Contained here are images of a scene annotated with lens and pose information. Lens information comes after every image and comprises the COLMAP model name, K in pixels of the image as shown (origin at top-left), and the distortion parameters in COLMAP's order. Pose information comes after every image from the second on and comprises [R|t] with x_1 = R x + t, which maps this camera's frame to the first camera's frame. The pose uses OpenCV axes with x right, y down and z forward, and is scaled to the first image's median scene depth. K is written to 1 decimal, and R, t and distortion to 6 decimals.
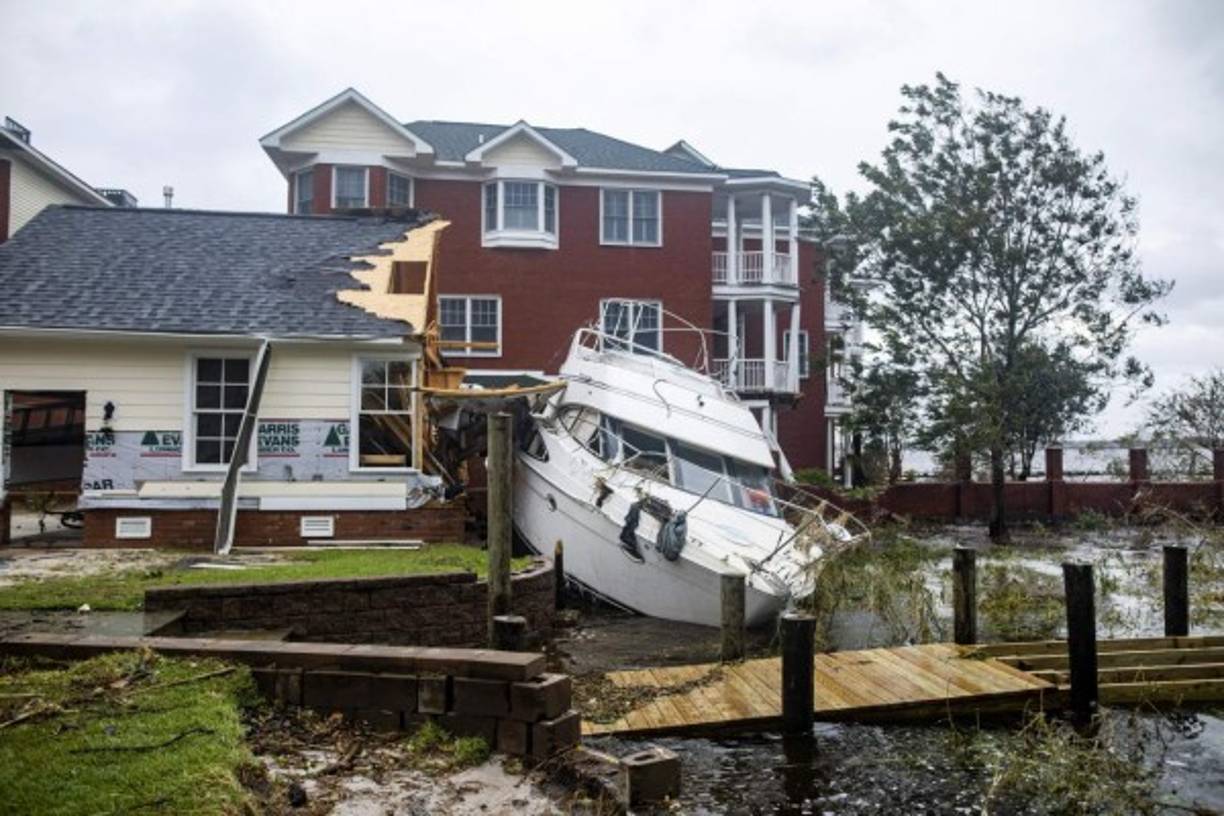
lens RADIAL K [[896.8, 0, 612.0], [0, 896.8, 408.0], [0, 0, 1]] dist [0.004204, 0.007193]
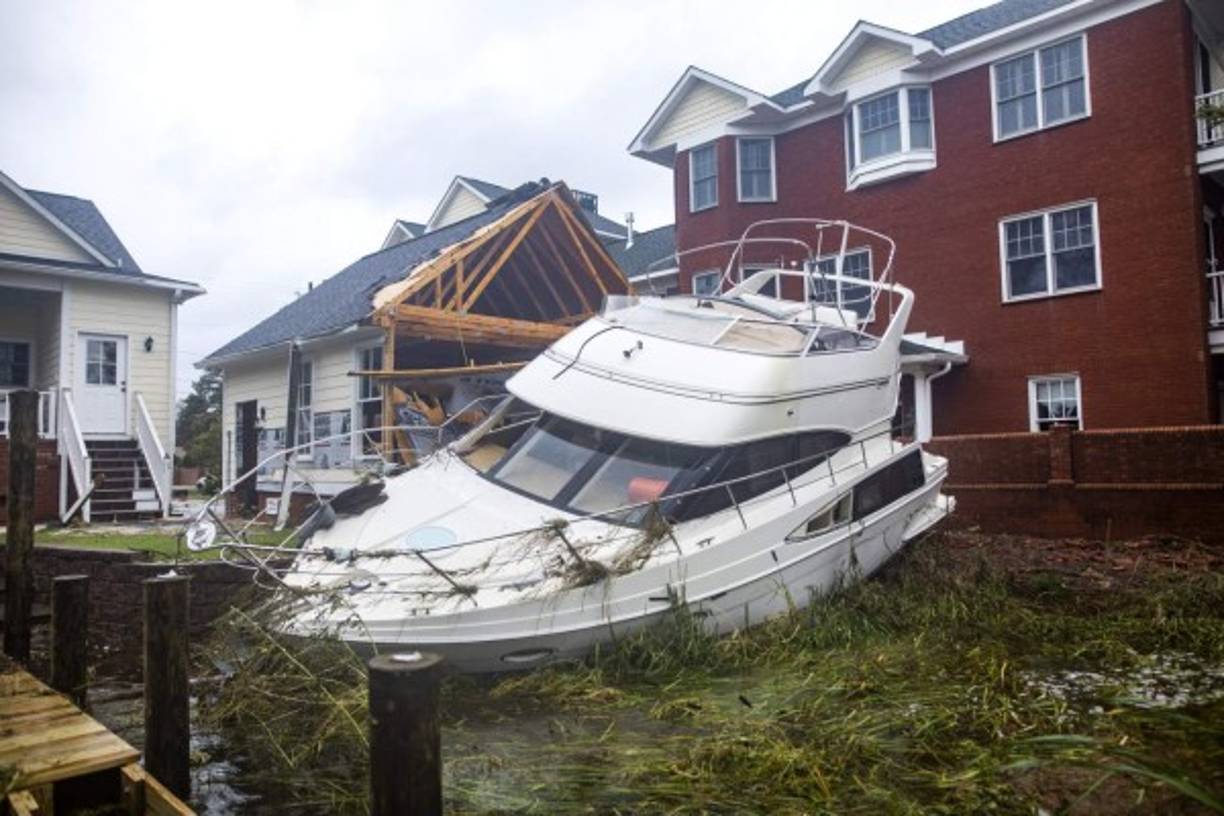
lens RADIAL K [[896.8, 0, 612.0], [0, 896.8, 408.0], [0, 0, 1]] dist [0.004204, 0.007193]
pose [[0.565574, -0.067278, -0.821949, 0.395354], [0.056217, 0.997494, -0.042964, 0.040288], [0.822779, -0.021908, 0.567939, 0.358375]]
